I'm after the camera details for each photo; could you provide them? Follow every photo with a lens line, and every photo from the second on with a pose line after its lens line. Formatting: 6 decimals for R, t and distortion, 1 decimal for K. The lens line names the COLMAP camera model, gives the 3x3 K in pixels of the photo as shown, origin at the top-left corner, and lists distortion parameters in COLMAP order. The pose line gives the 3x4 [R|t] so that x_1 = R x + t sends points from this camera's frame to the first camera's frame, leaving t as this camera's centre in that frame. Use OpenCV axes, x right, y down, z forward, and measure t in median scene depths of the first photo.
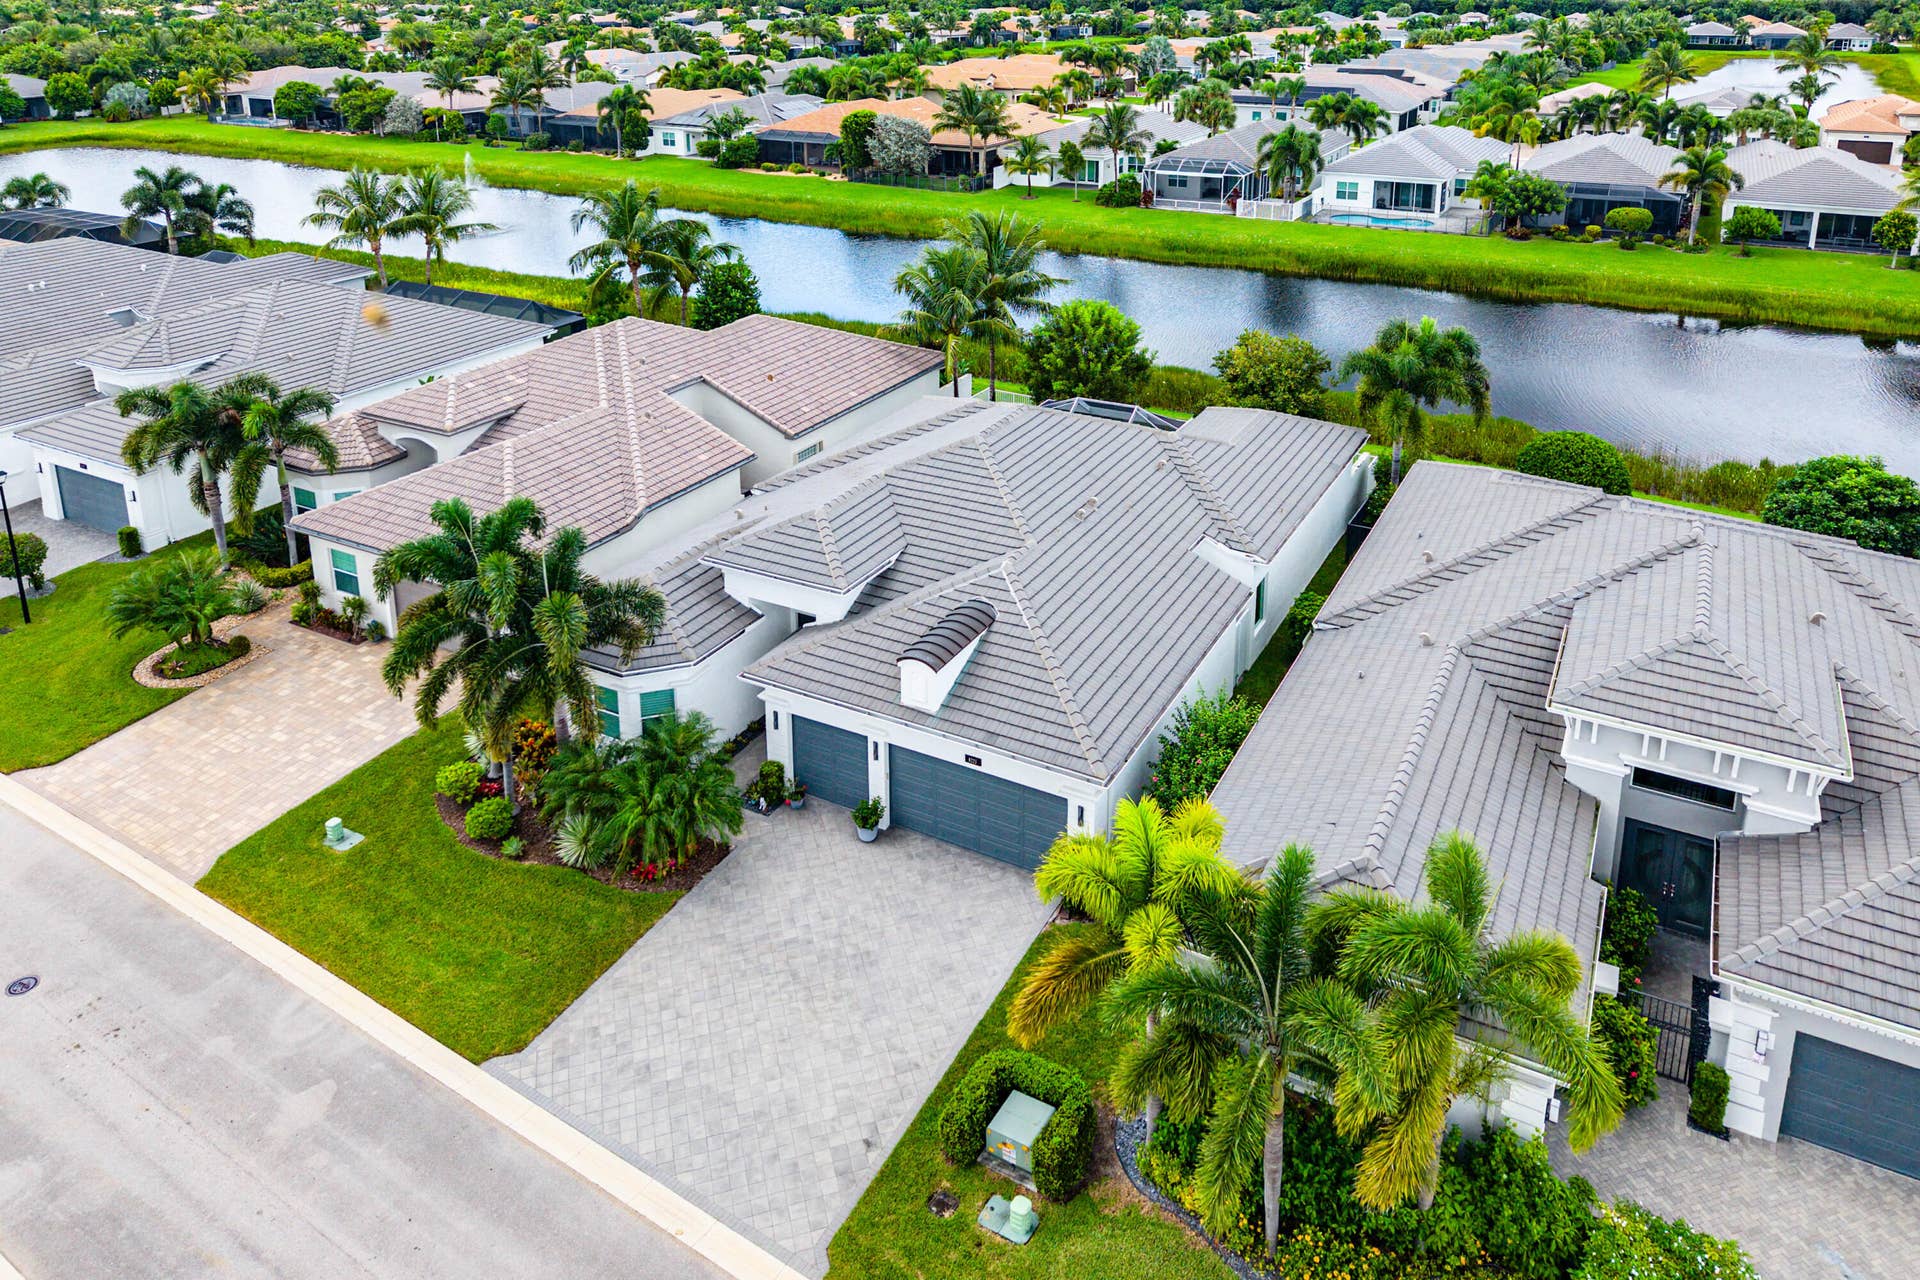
lens RADIAL K [[1323.9, 0, 959.7], [0, 1323.9, 326.0], [0, 0, 1]] dist [0.005361, -0.004801]
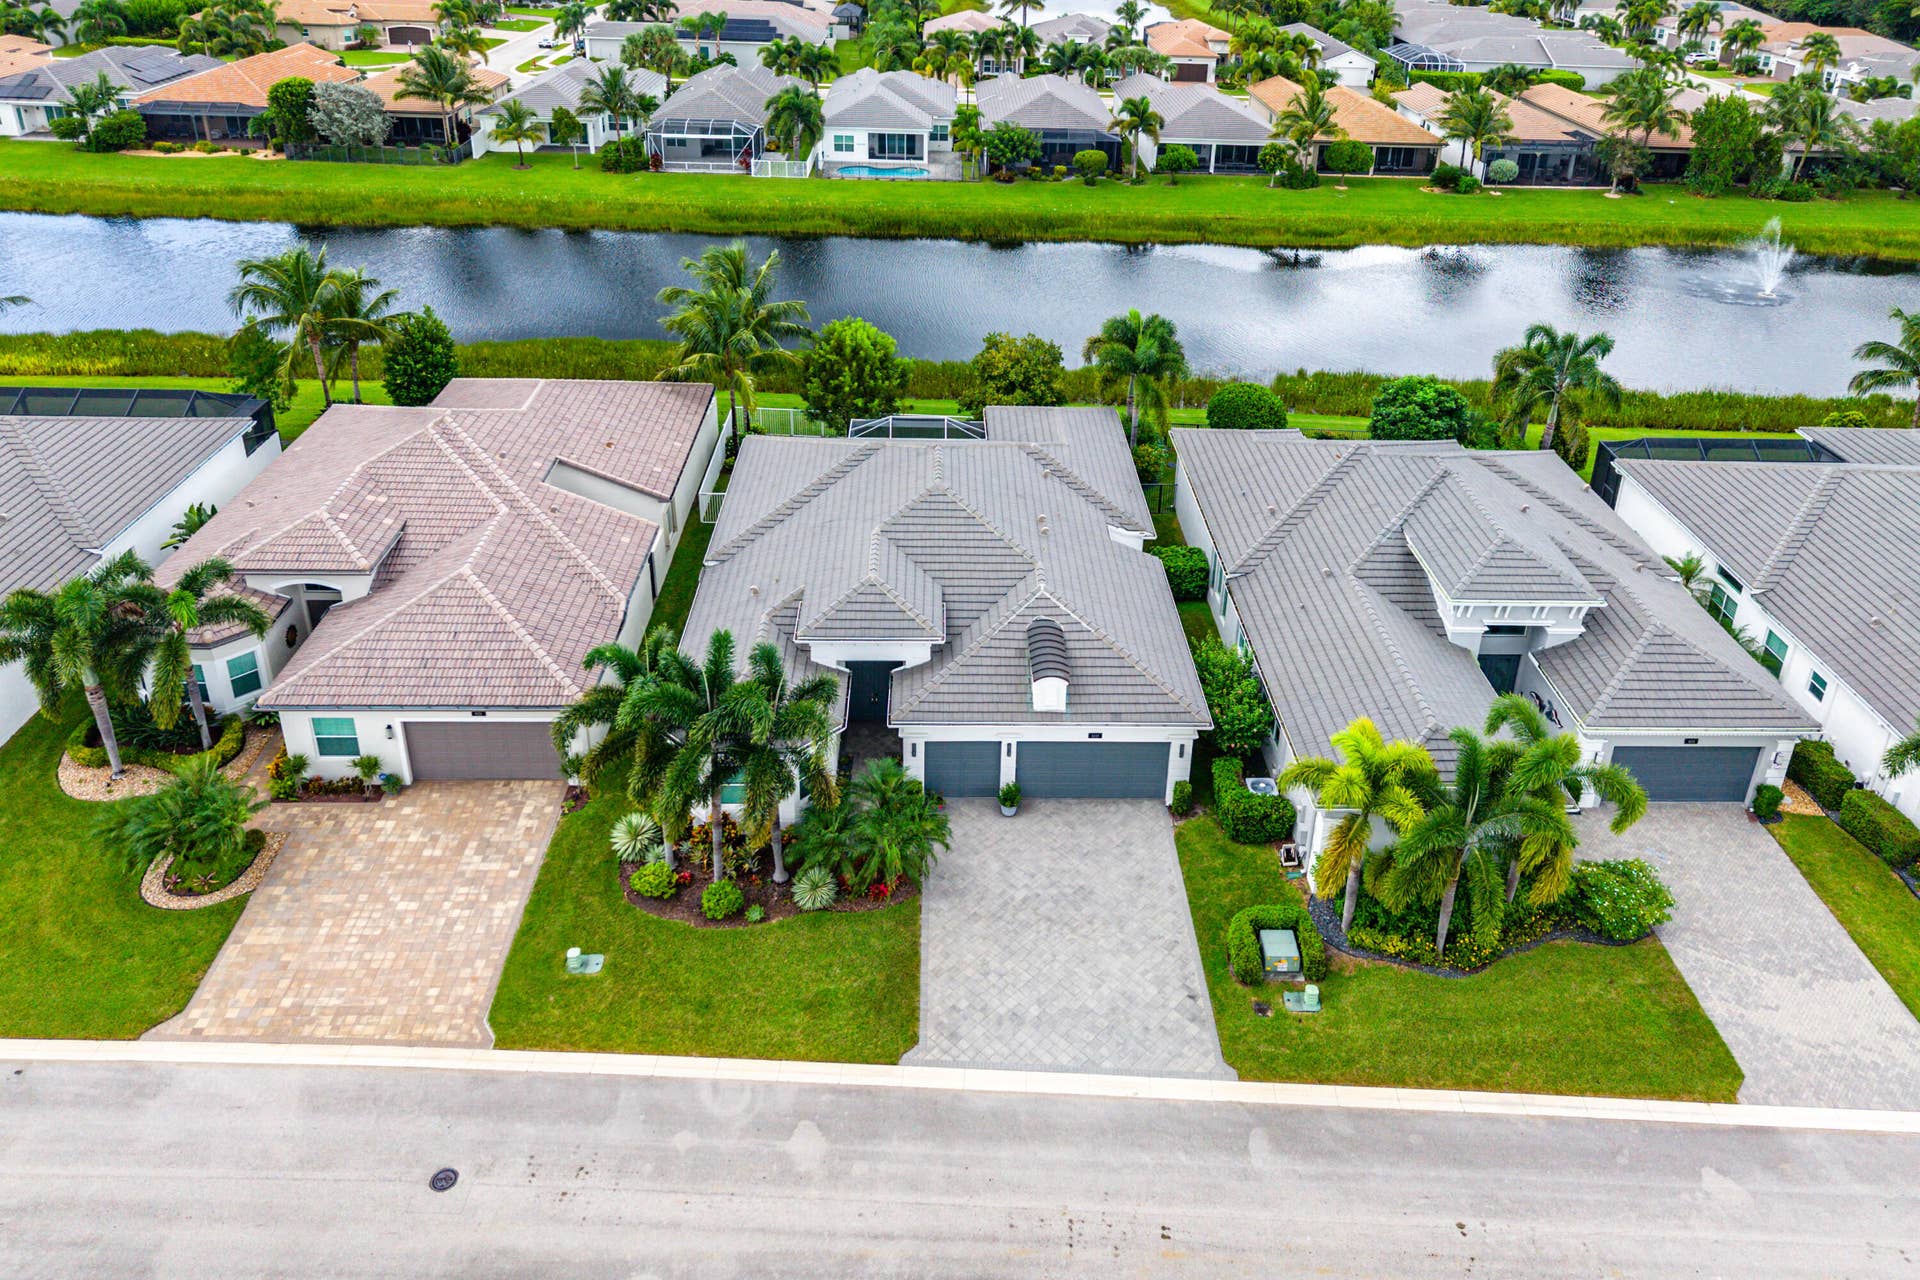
lens RADIAL K [[1329.9, 0, 967.0], [0, 1329.9, 493.0], [0, 0, 1]] dist [0.015453, -0.005289]
pose [[0.861981, -0.194723, 0.468051, -0.453694], [0.097617, 0.969763, 0.223675, -0.148172], [-0.497453, -0.147114, 0.854925, -0.032209]]
